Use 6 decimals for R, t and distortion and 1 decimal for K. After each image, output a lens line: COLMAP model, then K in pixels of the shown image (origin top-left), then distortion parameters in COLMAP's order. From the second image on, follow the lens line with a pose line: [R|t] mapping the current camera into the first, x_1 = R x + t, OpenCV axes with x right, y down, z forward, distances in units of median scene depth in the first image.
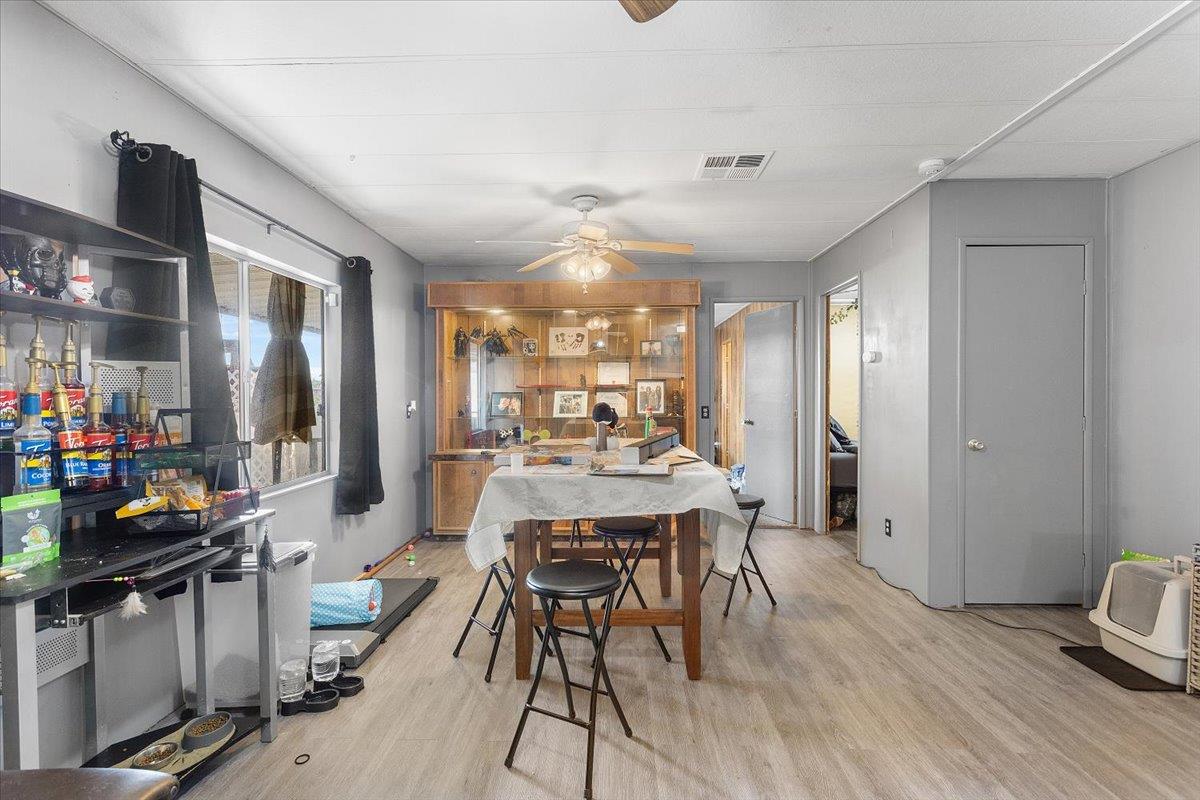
lens RADIAL K [[576.5, 0, 601.1], [0, 576.5, 403.0], [0, 0, 1]] dist [0.003196, 0.000850]
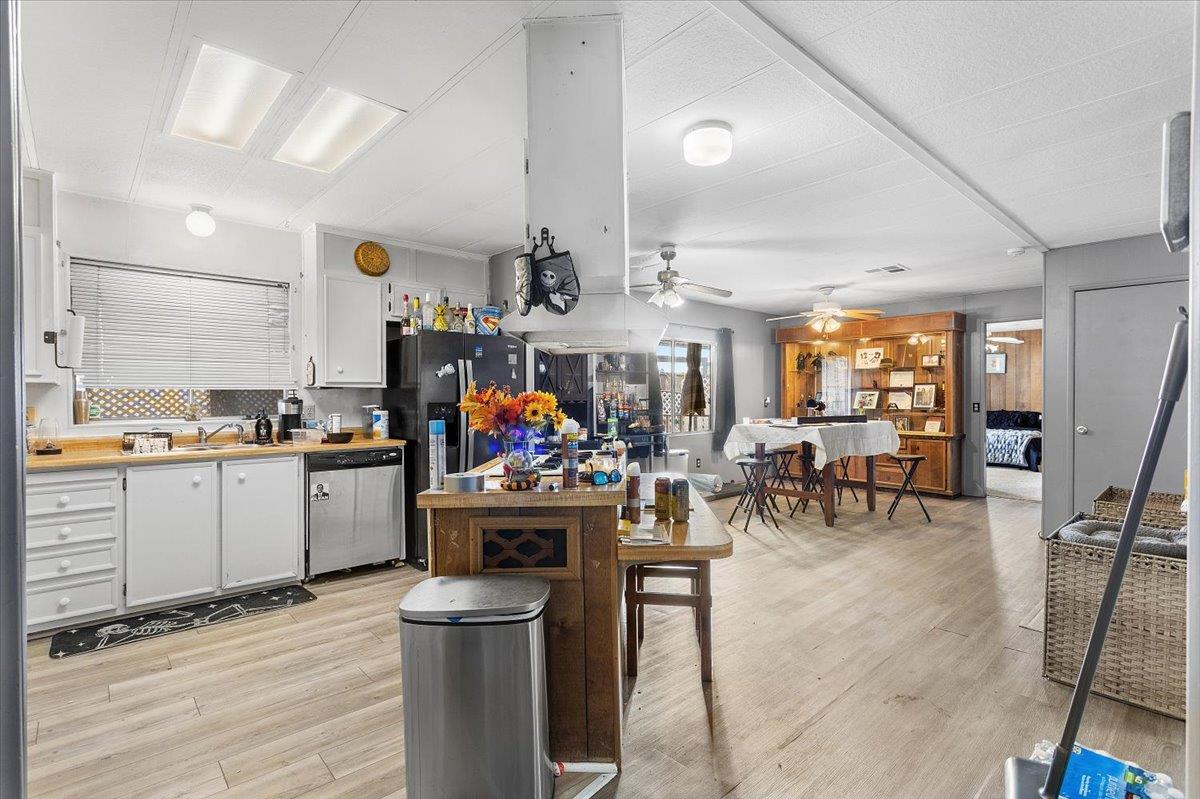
lens RADIAL K [[576.5, 0, 598.1], [0, 576.5, 397.3], [0, 0, 1]] dist [0.003196, 0.000850]
pose [[0.695447, 0.007076, -0.718543, 0.769750], [-0.009986, 0.999950, 0.000182, 0.002194], [0.718508, 0.007049, 0.695483, -0.785394]]
